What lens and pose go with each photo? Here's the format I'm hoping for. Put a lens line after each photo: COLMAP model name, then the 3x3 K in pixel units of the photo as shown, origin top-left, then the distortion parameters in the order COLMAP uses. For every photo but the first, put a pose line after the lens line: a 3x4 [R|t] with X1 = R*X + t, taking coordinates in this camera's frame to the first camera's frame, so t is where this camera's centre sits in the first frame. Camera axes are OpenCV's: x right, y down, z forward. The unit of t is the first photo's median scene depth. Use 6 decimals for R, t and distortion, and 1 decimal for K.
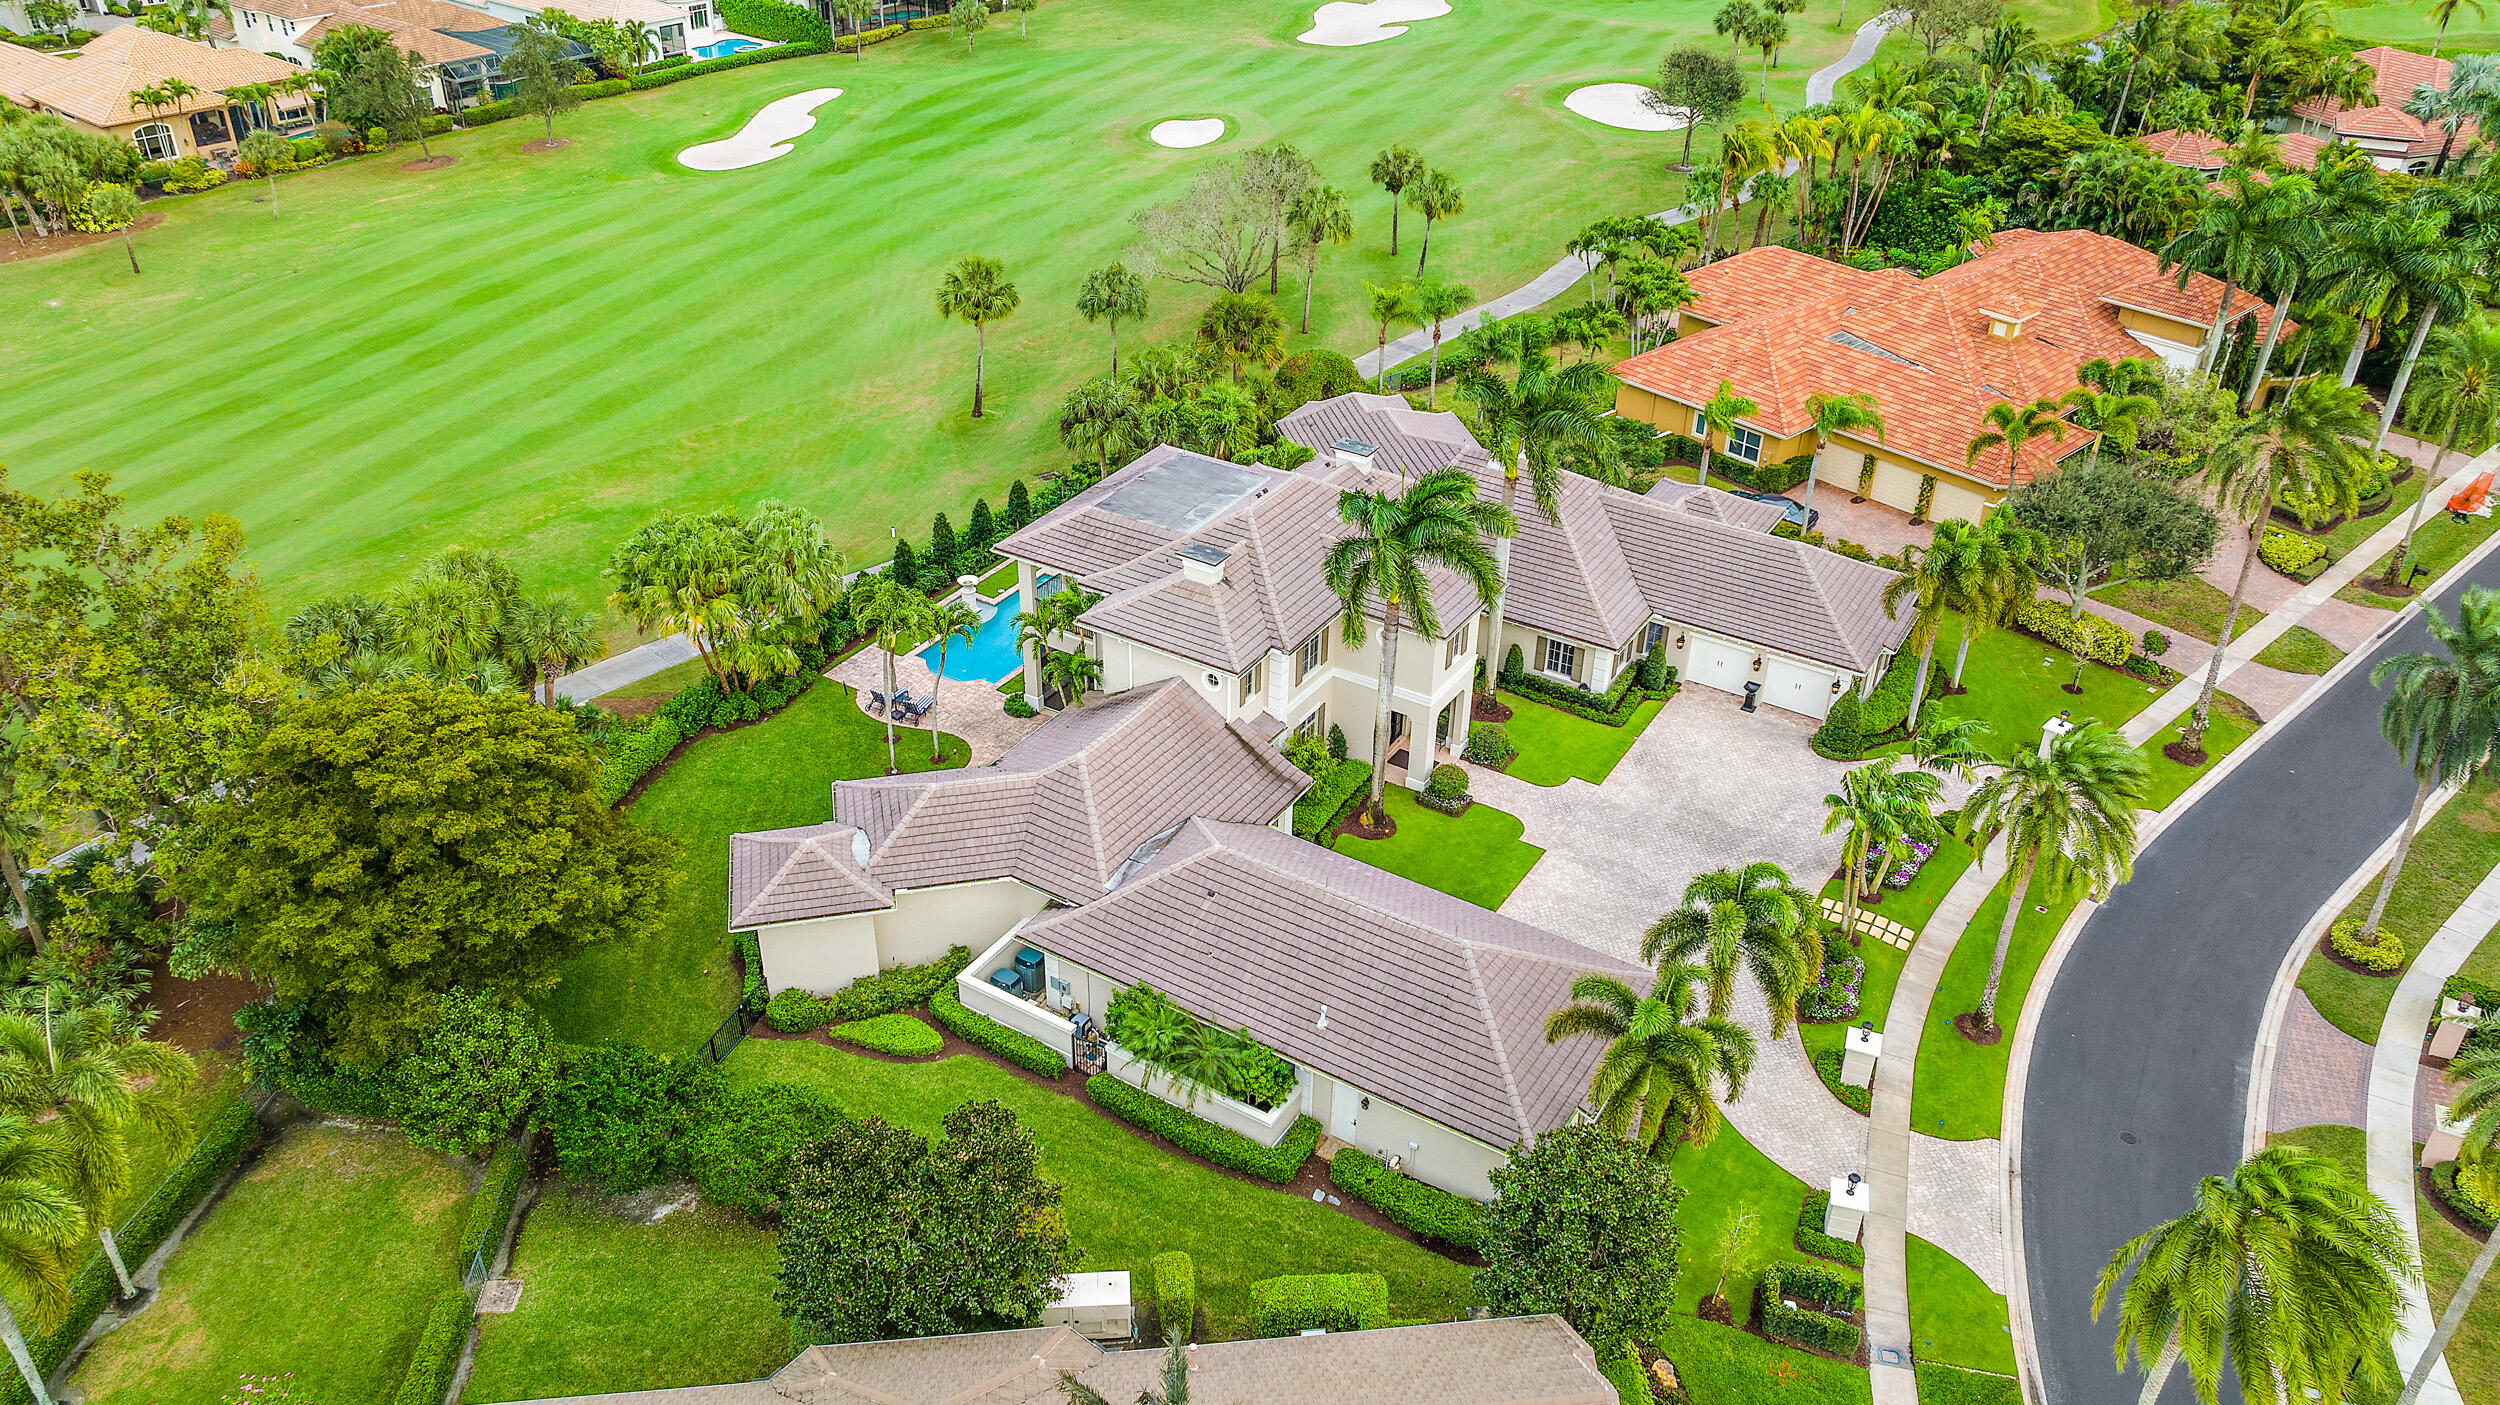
lens RADIAL K [[1812.5, 0, 1279.5], [0, 1812.5, 700.5], [0, 0, 1]] dist [-0.045752, 0.052669]
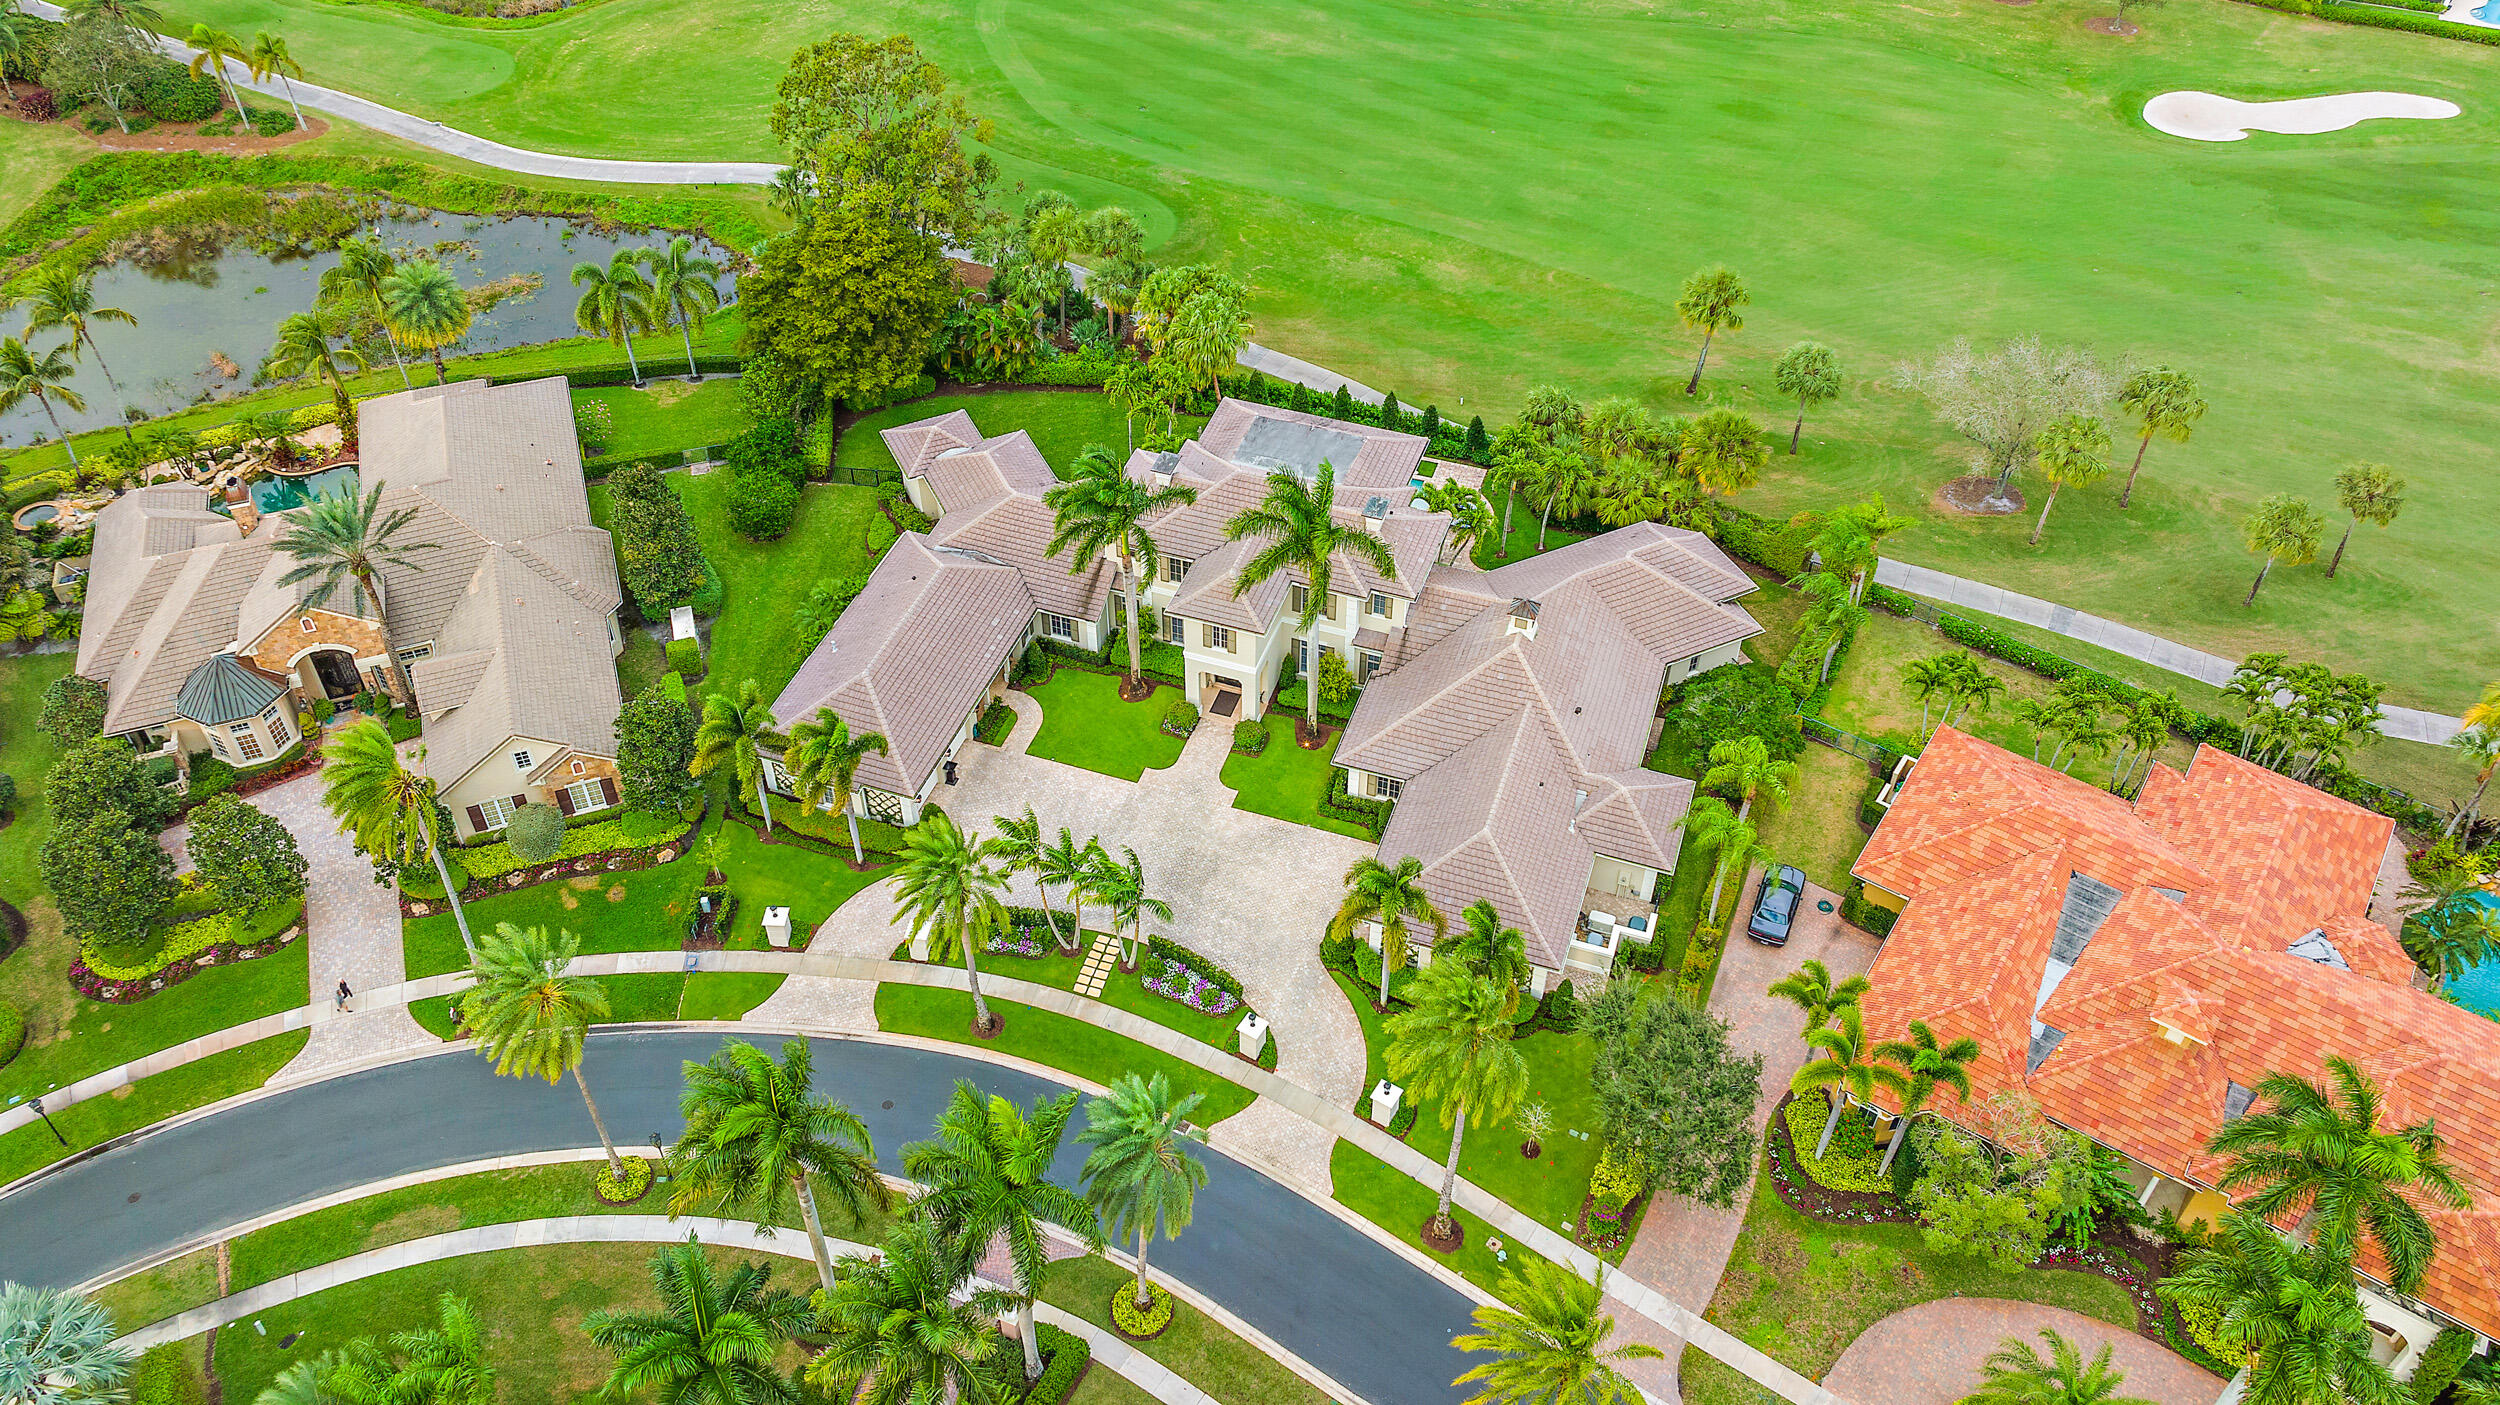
lens RADIAL K [[1950.2, 0, 1250.0], [0, 1950.2, 702.5], [0, 0, 1]] dist [0.000904, -0.105896]
pose [[0.222075, 0.662293, -0.715577, 1.237774], [-0.518467, 0.701757, 0.488599, -0.759595], [0.825757, 0.262497, 0.499220, 0.337741]]
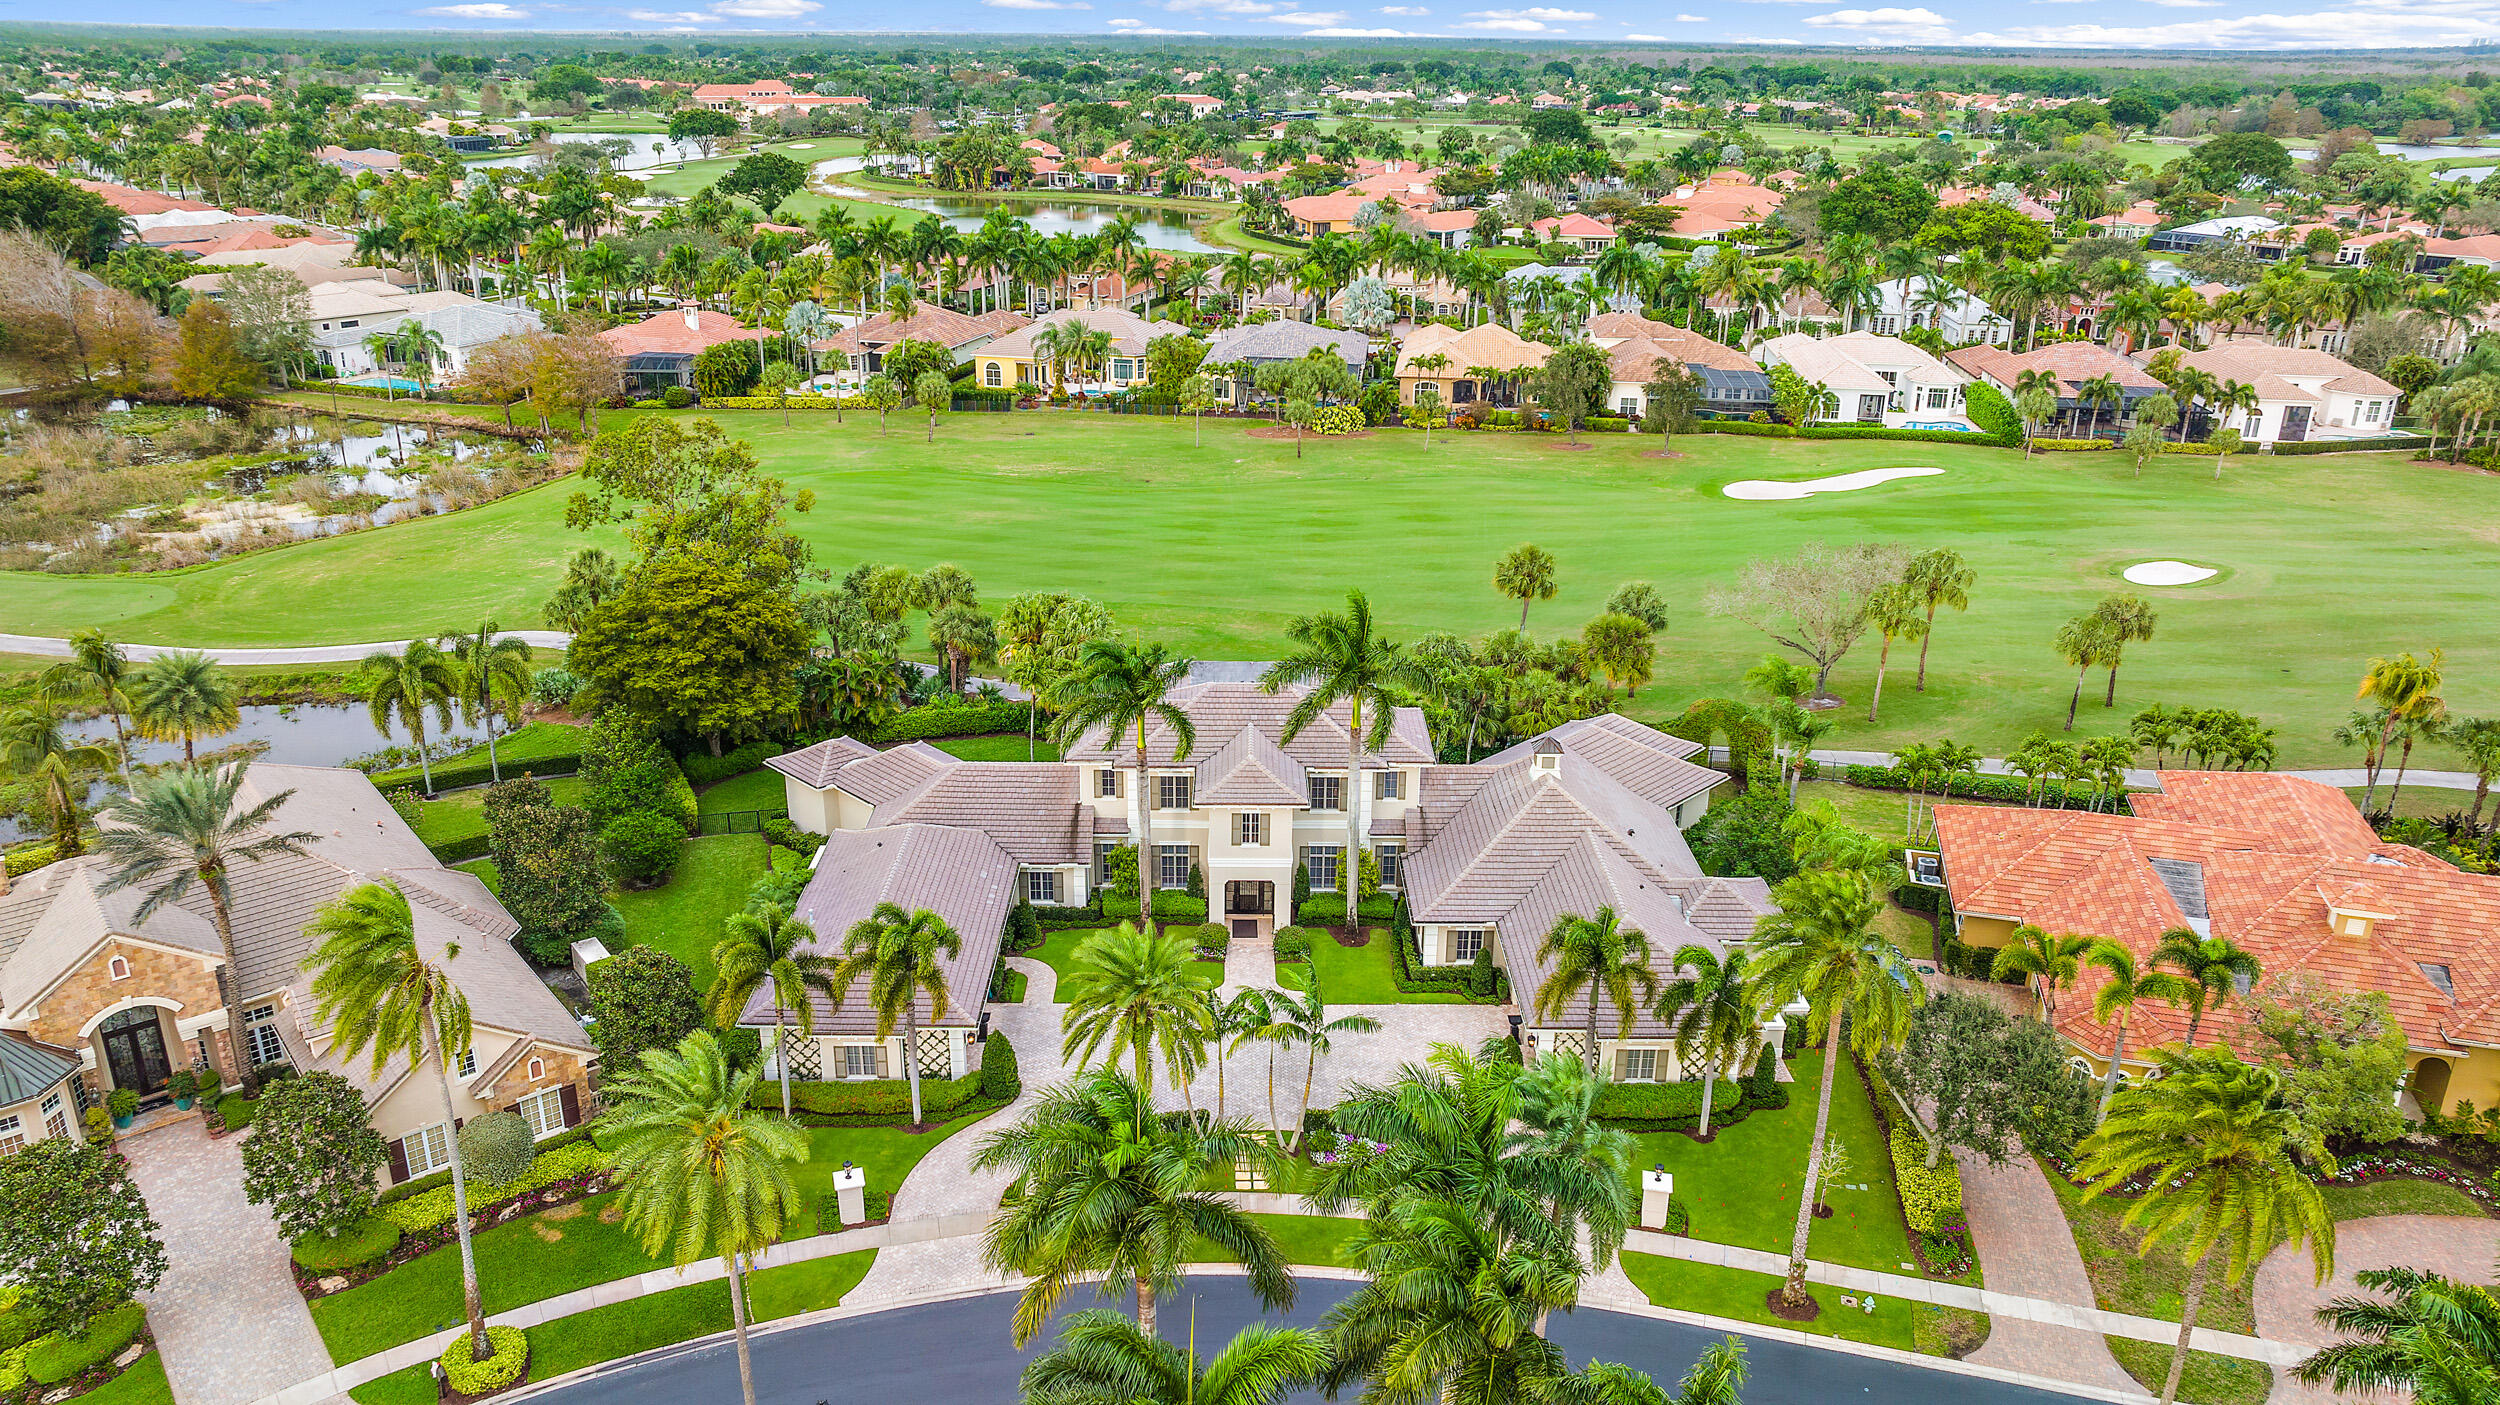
lens RADIAL K [[1812.5, 0, 1279.5], [0, 1812.5, 700.5], [0, 0, 1]] dist [-0.045752, 0.052669]
pose [[0.544359, 0.291130, -0.786713, 1.112108], [-0.448543, 0.893531, 0.020294, -0.154224], [0.708860, 0.341827, 0.616986, 0.248732]]
